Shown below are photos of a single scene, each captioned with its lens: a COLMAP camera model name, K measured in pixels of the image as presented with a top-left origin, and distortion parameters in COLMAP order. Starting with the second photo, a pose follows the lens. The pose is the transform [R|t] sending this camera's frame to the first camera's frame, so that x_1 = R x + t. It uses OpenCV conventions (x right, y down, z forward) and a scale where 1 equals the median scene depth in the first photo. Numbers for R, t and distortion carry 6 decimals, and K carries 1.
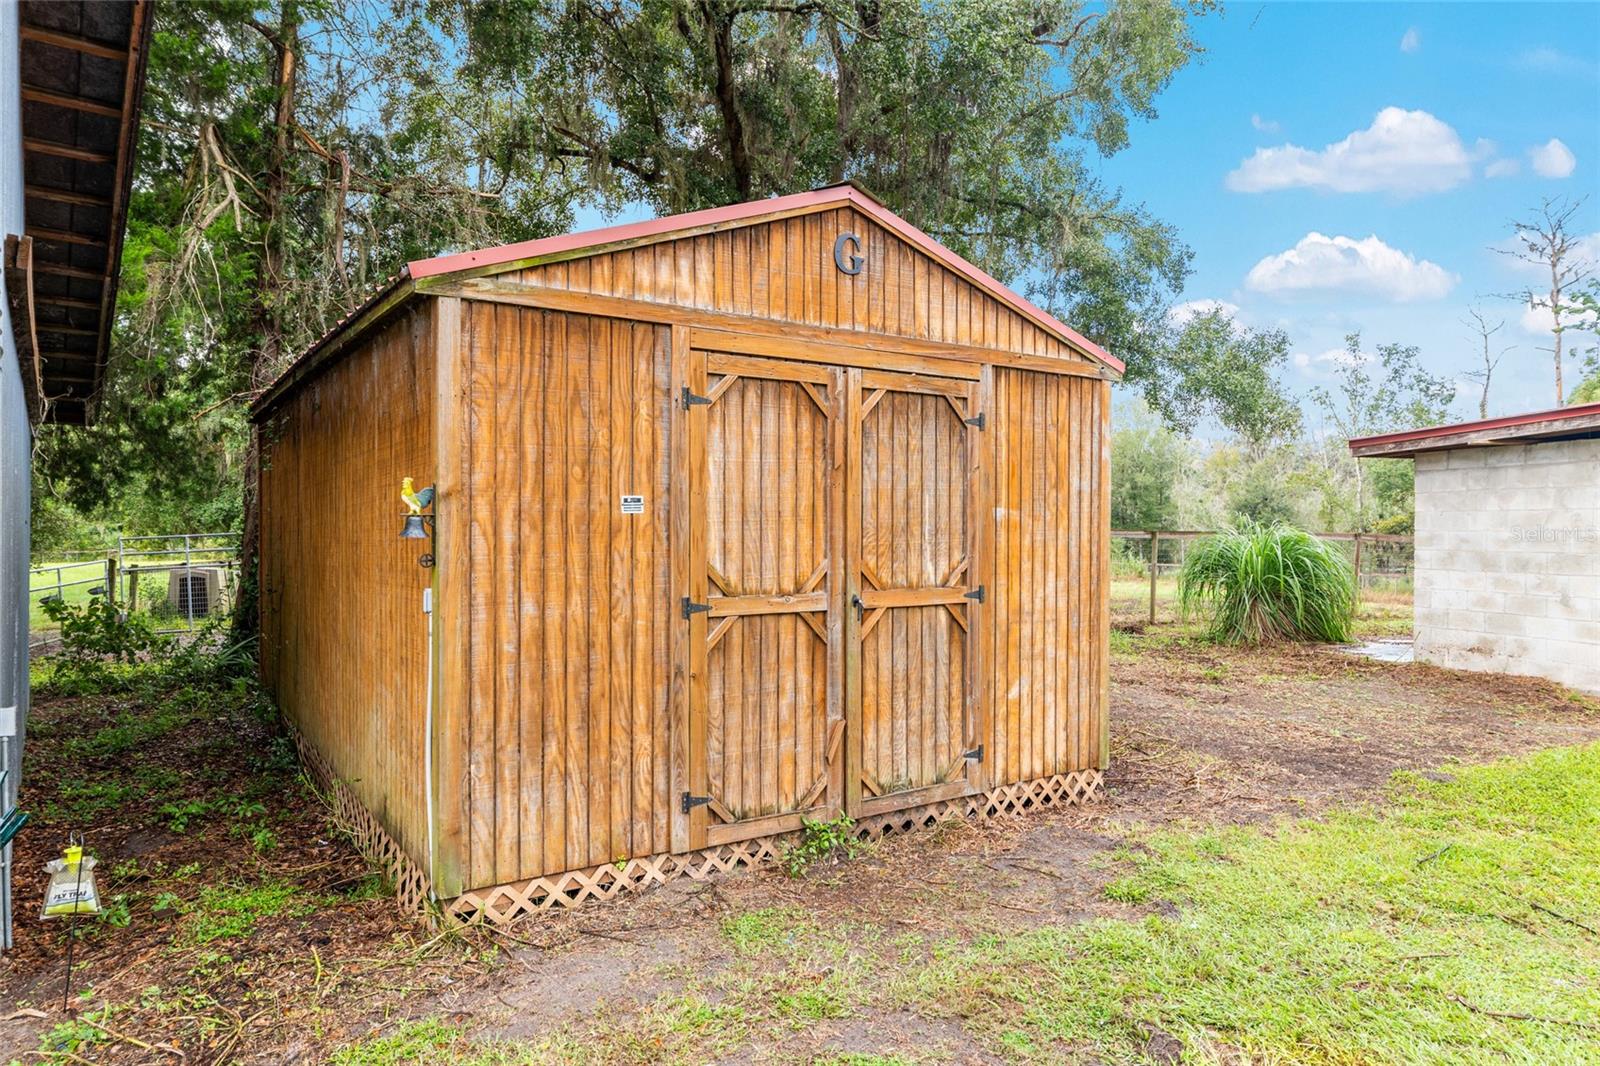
lens RADIAL K [[1000.1, 0, 800.0], [0, 1000.1, 533.0], [0, 0, 1]] dist [0.000314, 0.000255]
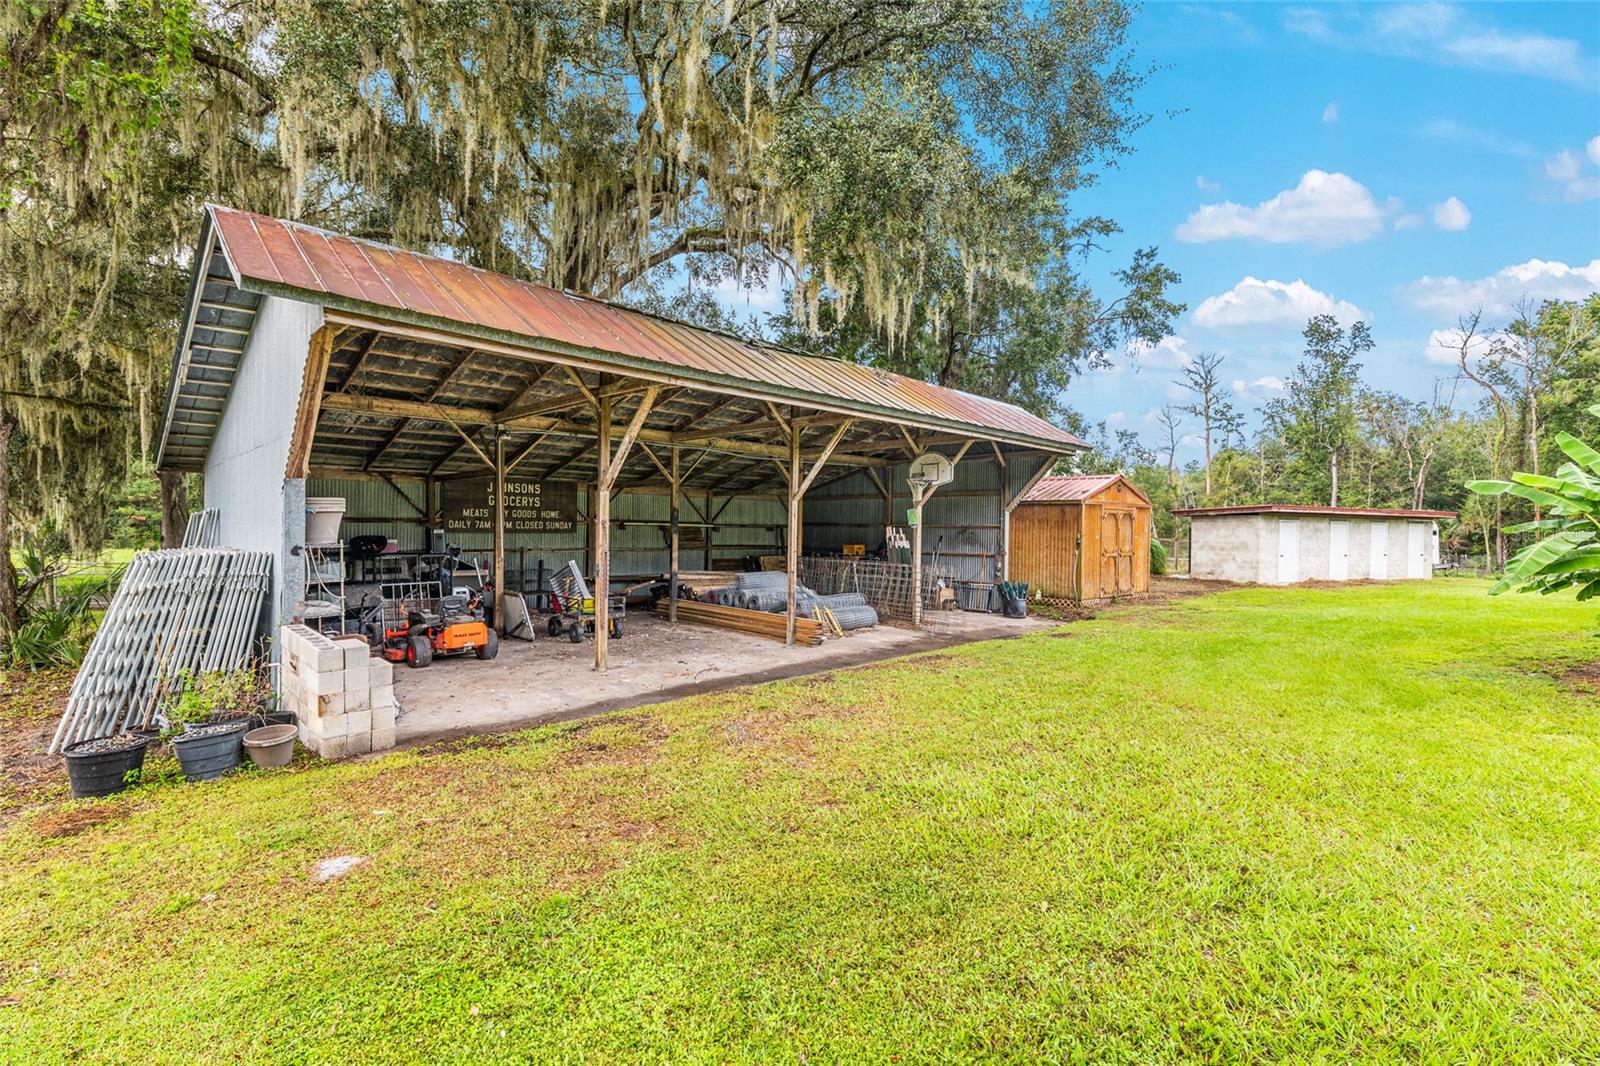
lens RADIAL K [[719.3, 0, 800.0], [0, 719.3, 533.0], [0, 0, 1]] dist [0.001817, 0.000305]
pose [[0.989255, 0.006284, 0.146067, -2.002314], [-0.006927, 0.999968, 0.003897, -0.044235], [-0.146037, -0.004867, 0.989267, -2.310925]]
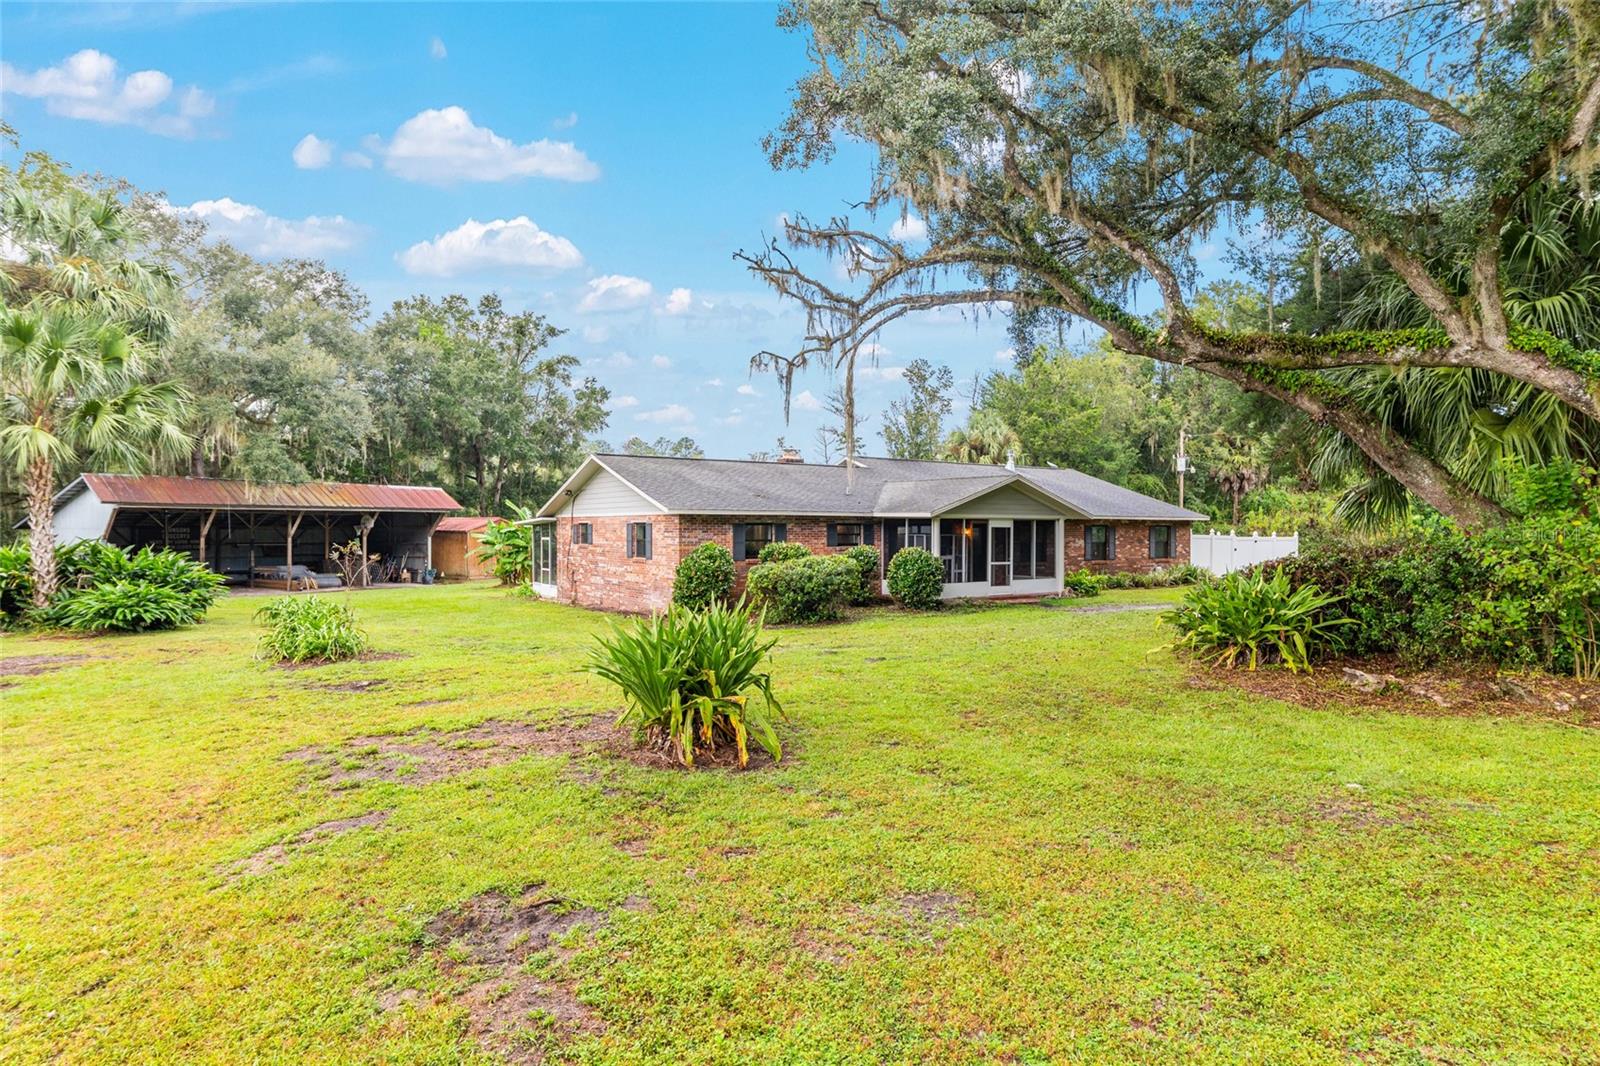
lens RADIAL K [[889.0, 0, 800.0], [0, 889.0, 533.0], [0, 0, 1]] dist [0.045984, 0.000238]
pose [[0.923231, -0.001457, 0.384242, -0.634314], [-0.000578, 0.999986, 0.005182, -0.221365], [-0.384244, -0.005007, 0.923218, -8.854168]]
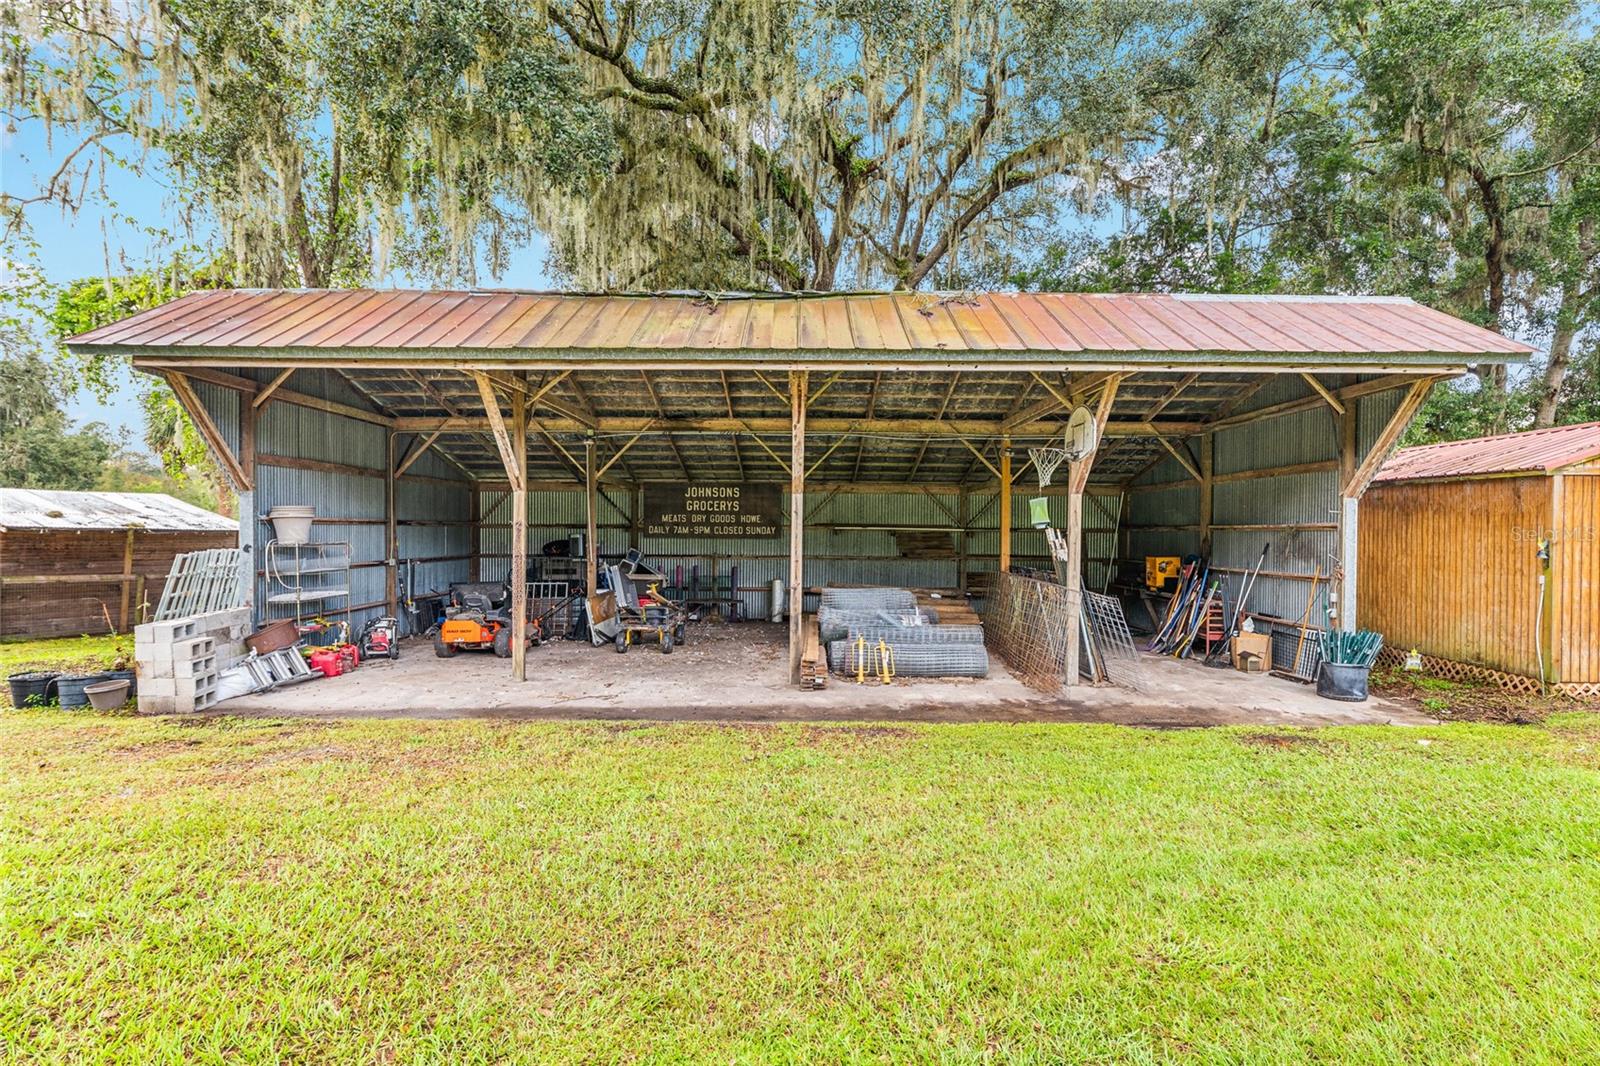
lens RADIAL K [[757.0, 0, 800.0], [0, 757.0, 533.0], [0, 0, 1]] dist [-0.000211, 0.000034]
pose [[0.822689, 0.002029, -0.568488, -0.664918], [-0.007516, 0.999945, -0.007308, -0.025866], [0.568442, 0.010285, 0.822659, -1.498740]]
